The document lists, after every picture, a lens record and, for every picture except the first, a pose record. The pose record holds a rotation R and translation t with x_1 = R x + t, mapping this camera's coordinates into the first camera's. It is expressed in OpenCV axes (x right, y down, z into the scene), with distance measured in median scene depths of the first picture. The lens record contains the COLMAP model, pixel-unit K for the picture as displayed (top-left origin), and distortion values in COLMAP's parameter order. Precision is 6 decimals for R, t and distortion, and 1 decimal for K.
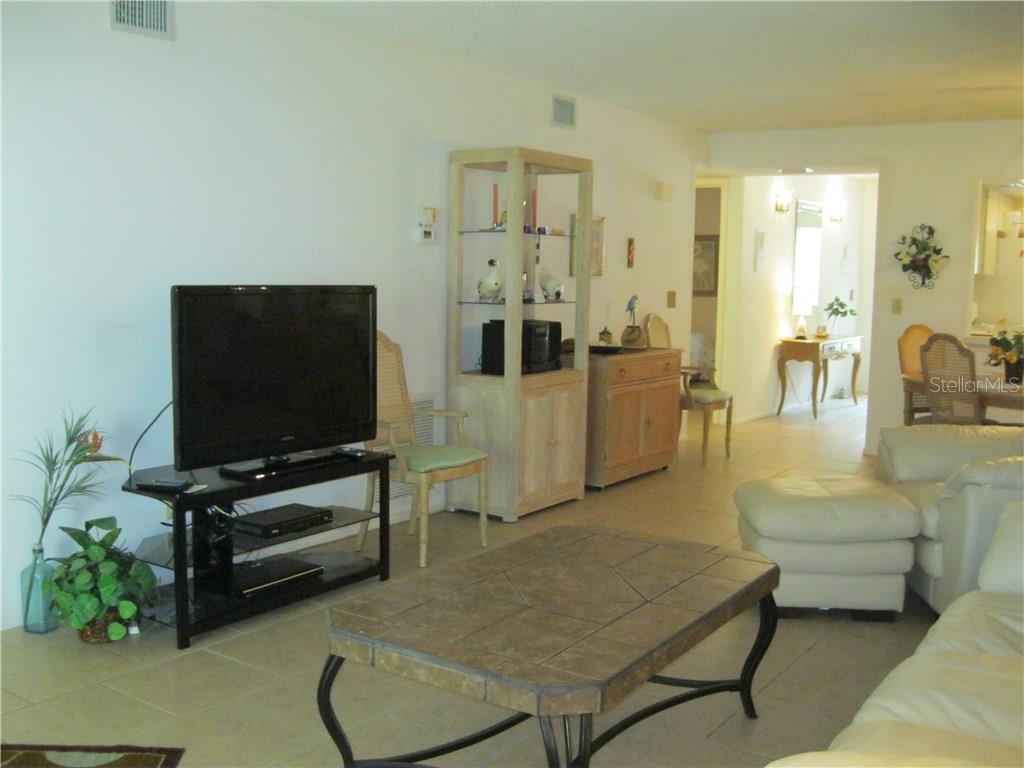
lens RADIAL K [[1051.0, 0, 473.0], [0, 1051.0, 387.8], [0, 0, 1]] dist [-0.104216, 0.000000]
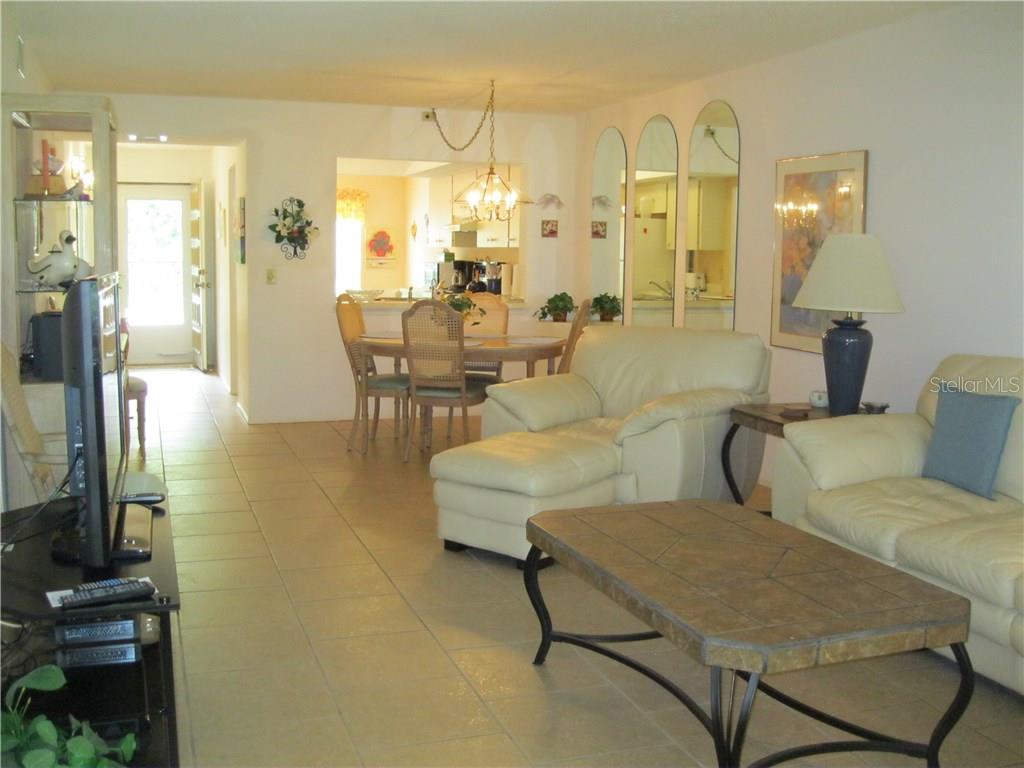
lens RADIAL K [[1051.0, 0, 505.0], [0, 1051.0, 382.7], [0, 0, 1]] dist [-0.104216, 0.000000]
pose [[0.573521, -0.112185, 0.811473, -0.328446], [0.089252, 0.993239, 0.074234, -0.031085], [-0.814314, 0.029850, 0.579656, 0.212472]]
